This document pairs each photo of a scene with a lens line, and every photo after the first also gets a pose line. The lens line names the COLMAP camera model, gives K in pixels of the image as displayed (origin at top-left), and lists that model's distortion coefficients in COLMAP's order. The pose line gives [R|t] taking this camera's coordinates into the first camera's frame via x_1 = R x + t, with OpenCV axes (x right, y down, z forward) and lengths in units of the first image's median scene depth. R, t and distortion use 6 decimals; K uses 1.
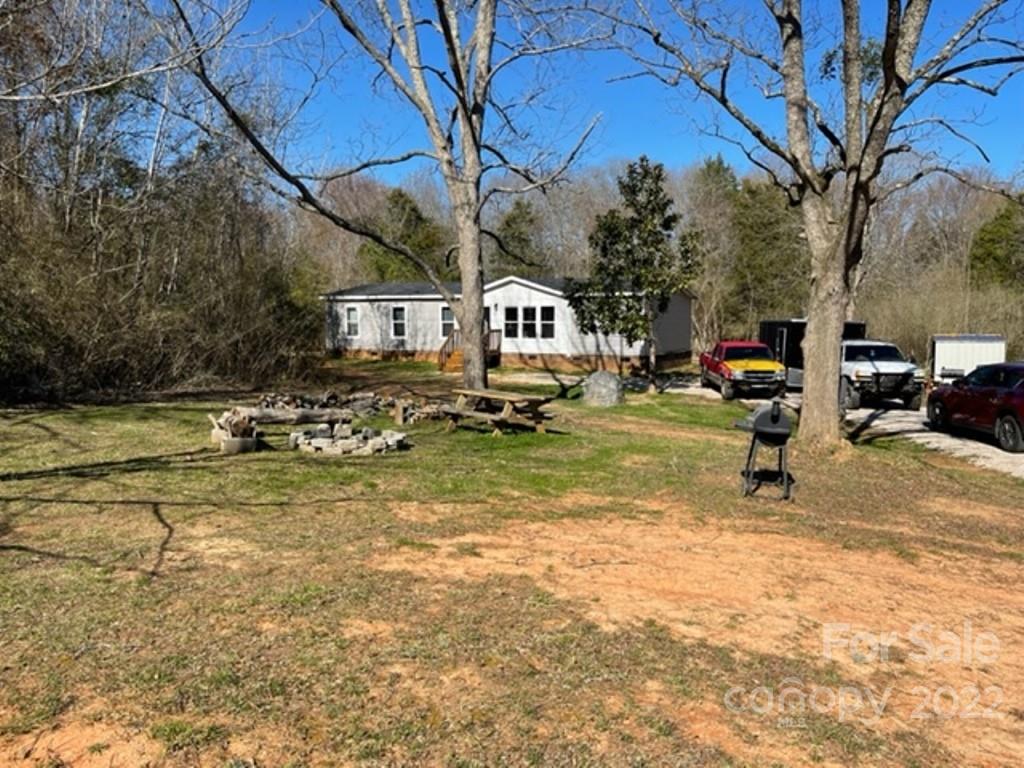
lens RADIAL K [[764.2, 0, 518.2], [0, 764.2, 377.4], [0, 0, 1]] dist [0.062131, -0.092490]
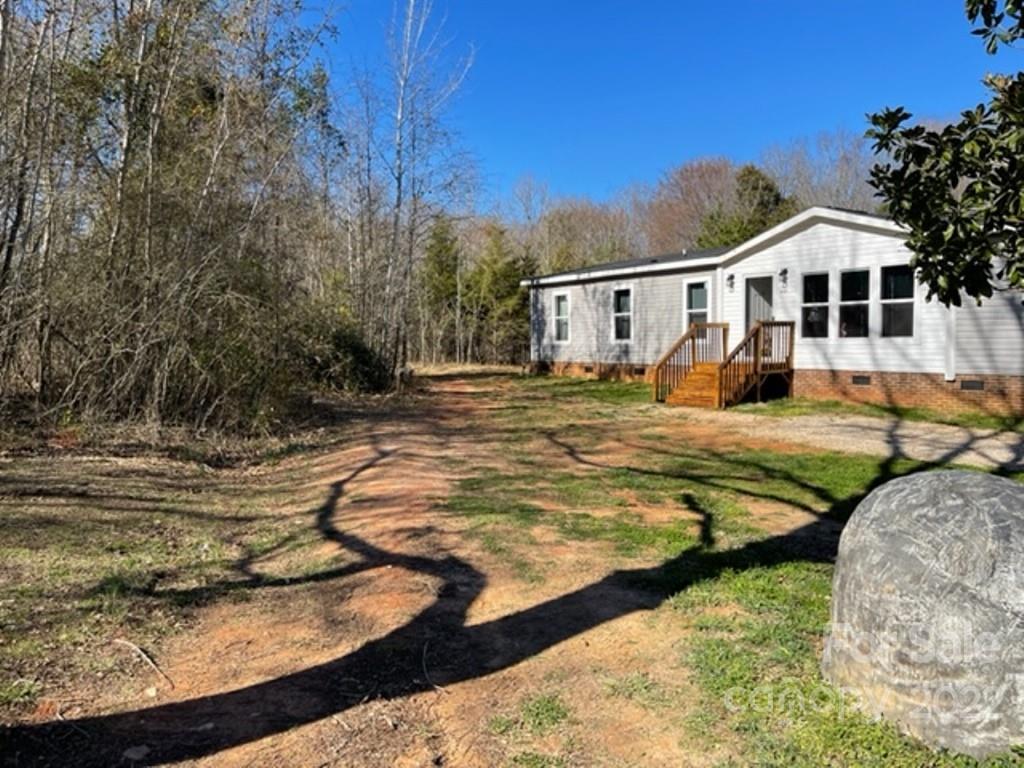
lens RADIAL K [[764.2, 0, 518.2], [0, 764.2, 377.4], [0, 0, 1]] dist [0.062131, -0.092490]
pose [[0.872644, 0.016683, -0.488072, 0.064182], [-0.029008, 0.999422, -0.017702, -0.013419], [0.487495, 0.029606, 0.872624, 0.487157]]
